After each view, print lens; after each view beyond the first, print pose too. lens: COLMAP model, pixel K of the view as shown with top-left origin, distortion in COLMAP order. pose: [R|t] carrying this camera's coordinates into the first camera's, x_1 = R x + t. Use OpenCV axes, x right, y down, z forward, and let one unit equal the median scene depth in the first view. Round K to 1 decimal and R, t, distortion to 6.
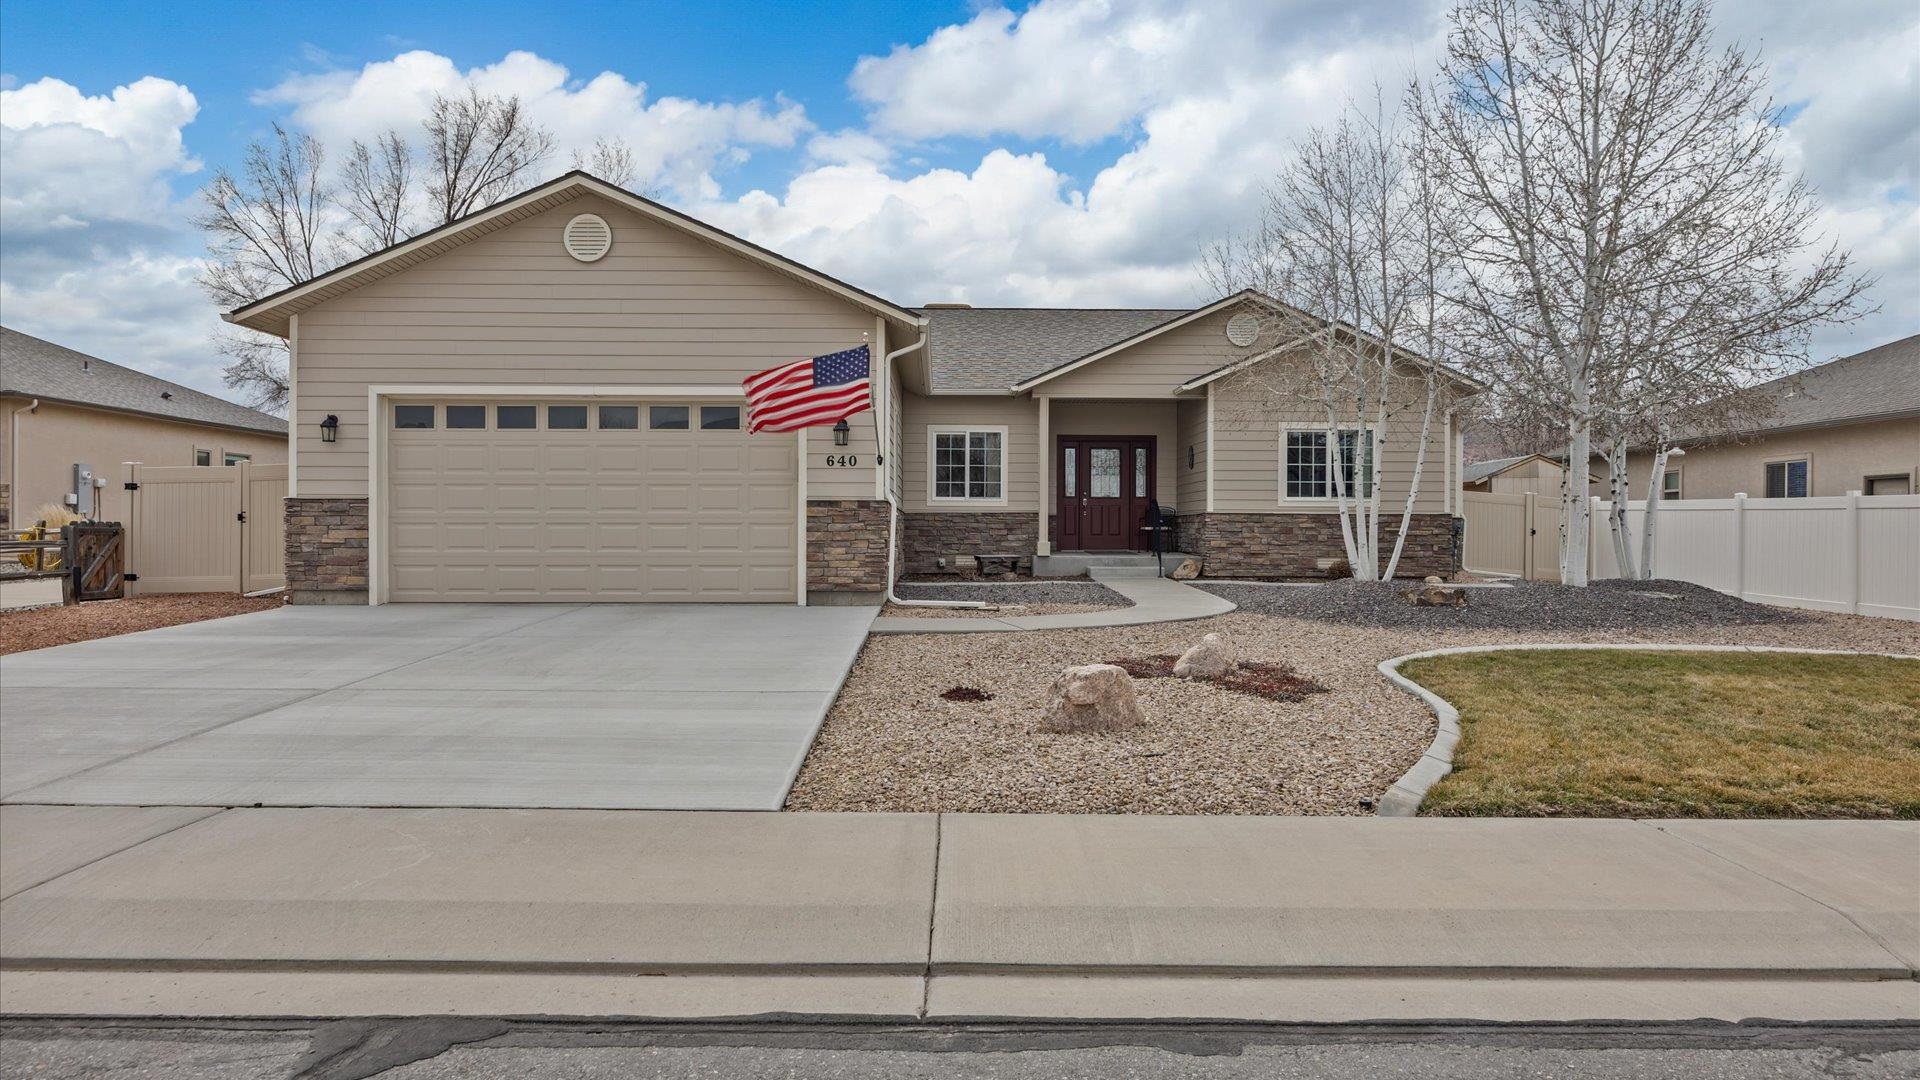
lens RADIAL K [[919.4, 0, 965.3], [0, 919.4, 538.1], [0, 0, 1]] dist [0.004082, 0.000418]
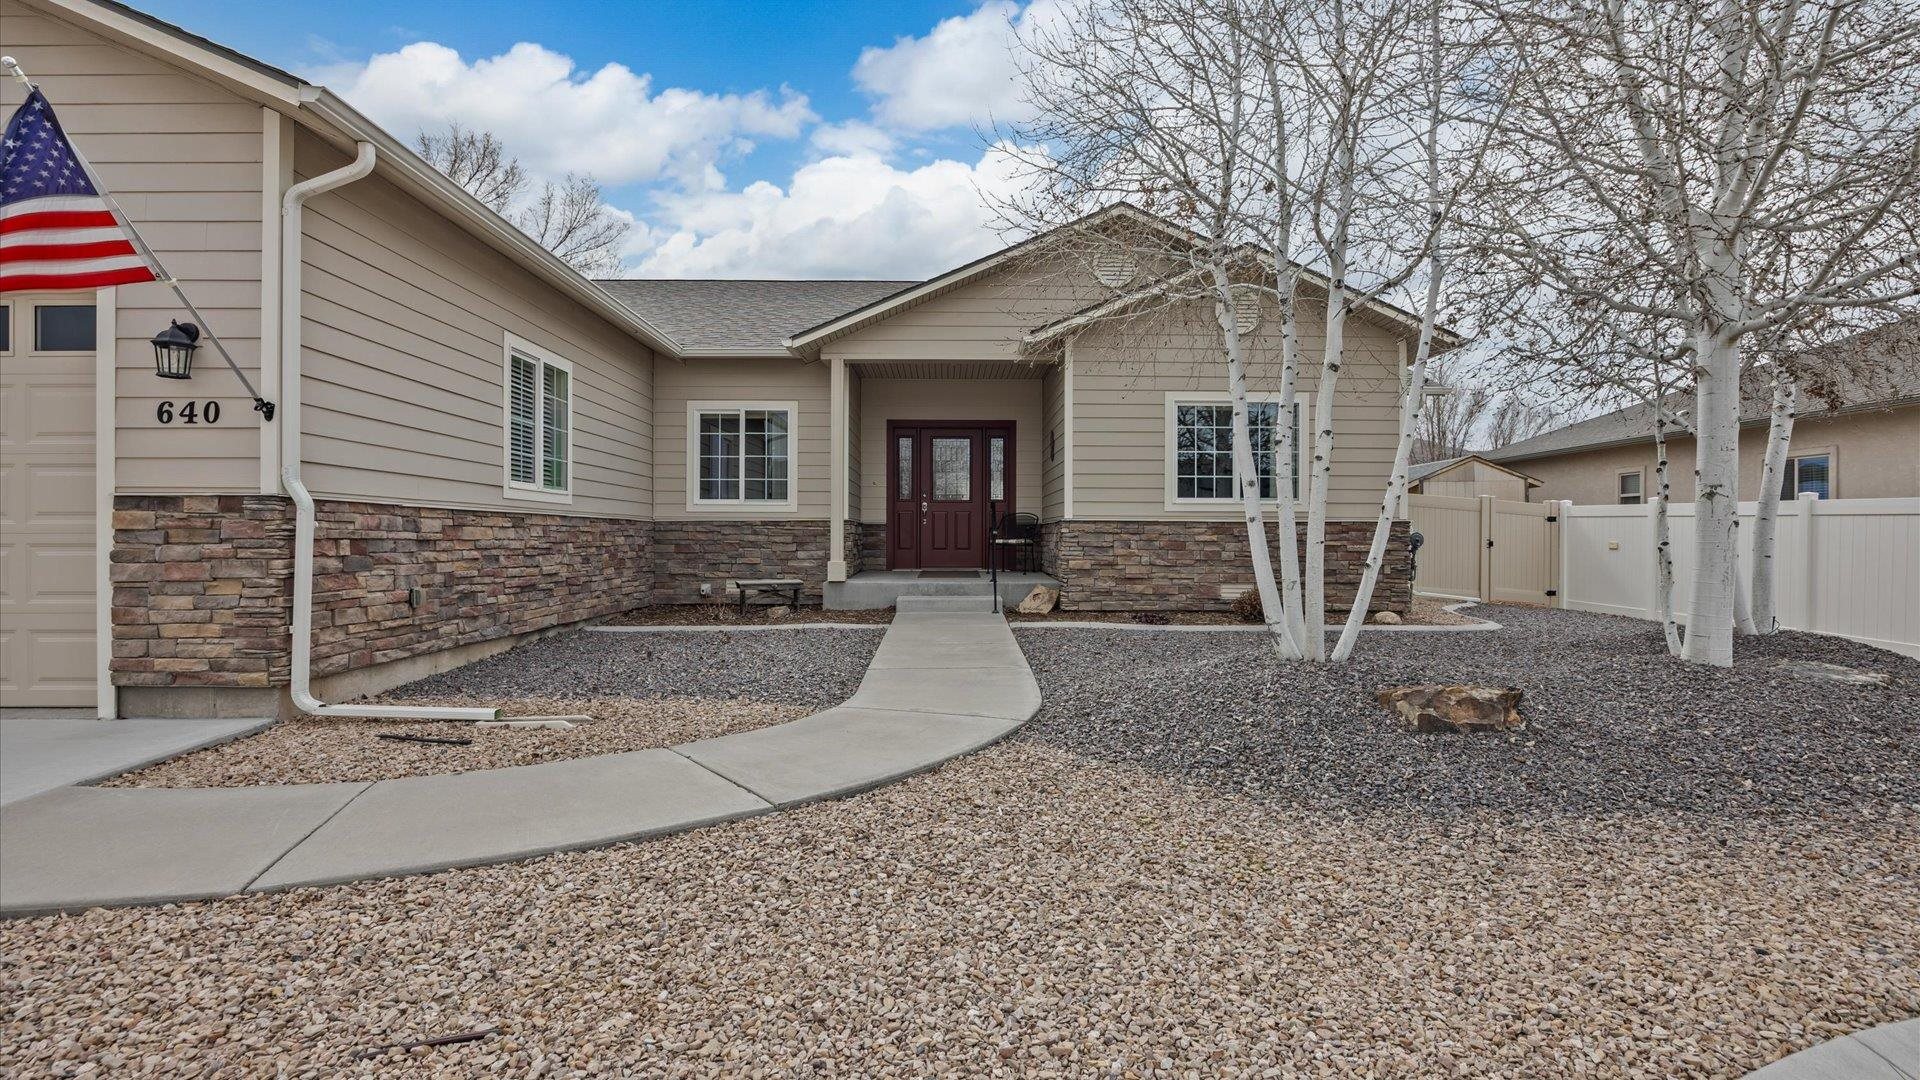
lens RADIAL K [[787.3, 0, 932.9], [0, 787.3, 541.3], [0, 0, 1]] dist [-0.002400, -0.000064]
pose [[0.999985, -0.001267, -0.005371, 0.164653], [0.001260, 0.999998, -0.001317, -0.010908], [0.005373, 0.001310, 0.999985, 0.393464]]
